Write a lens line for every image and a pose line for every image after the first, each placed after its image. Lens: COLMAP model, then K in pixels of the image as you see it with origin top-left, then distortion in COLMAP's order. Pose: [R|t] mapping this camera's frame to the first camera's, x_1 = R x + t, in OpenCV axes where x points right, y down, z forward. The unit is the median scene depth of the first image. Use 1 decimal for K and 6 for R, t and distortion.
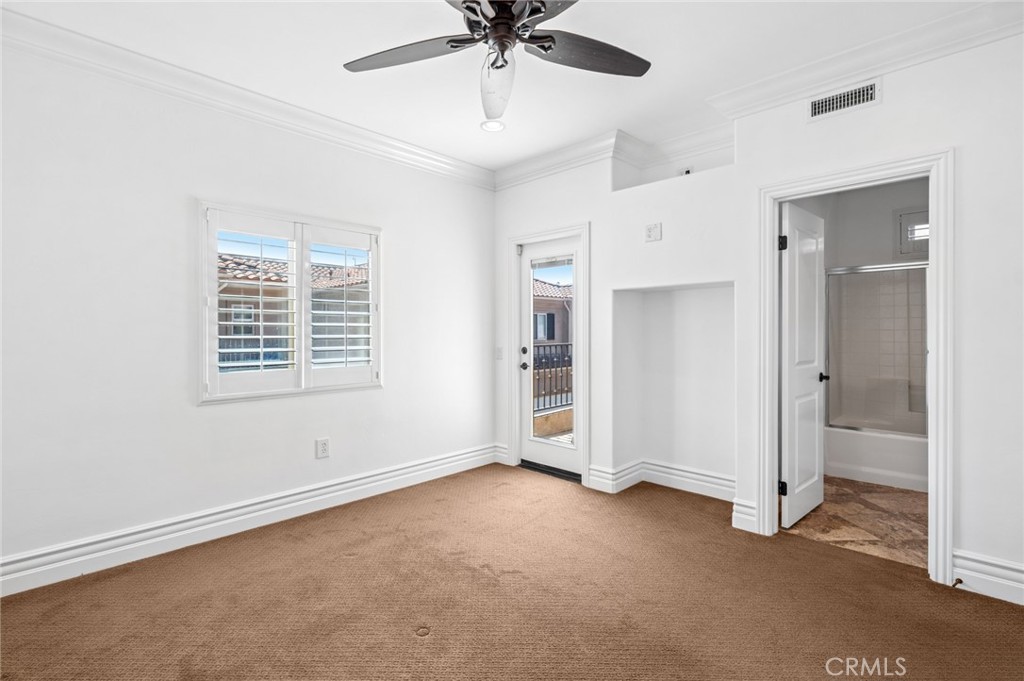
lens RADIAL K [[474.0, 0, 515.1], [0, 474.0, 334.0], [0, 0, 1]] dist [0.002199, -0.002049]
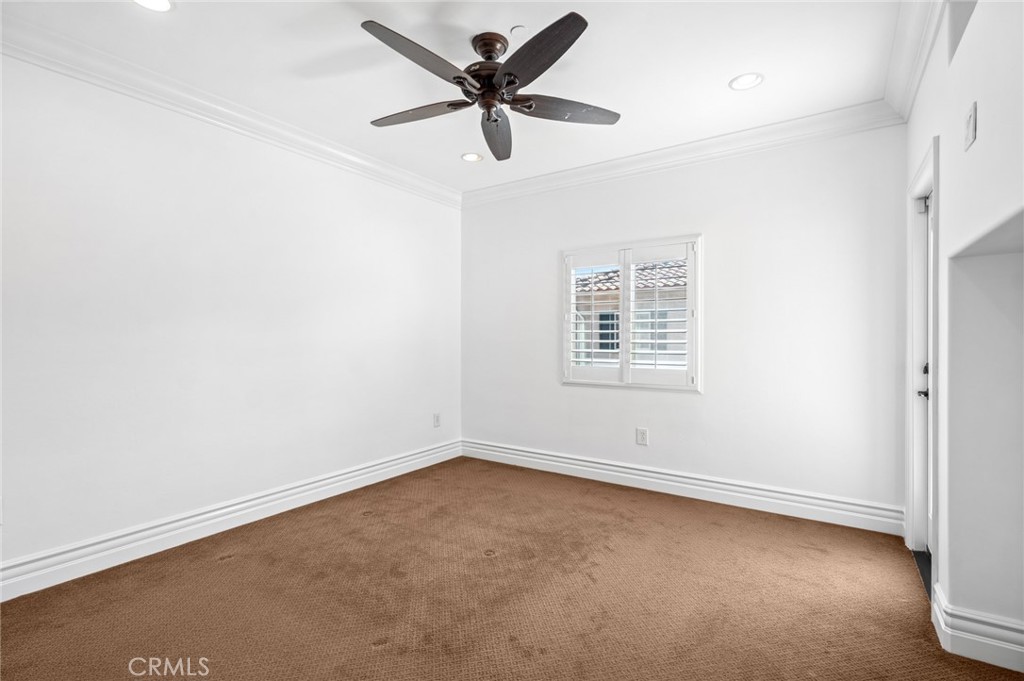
lens RADIAL K [[474.0, 0, 515.5], [0, 474.0, 340.6], [0, 0, 1]] dist [0.002199, -0.002049]
pose [[0.170586, 0.009098, -0.985301, 0.699411], [-0.003301, 0.999957, 0.008662, -0.005983], [0.985337, 0.001775, 0.170608, 0.493224]]
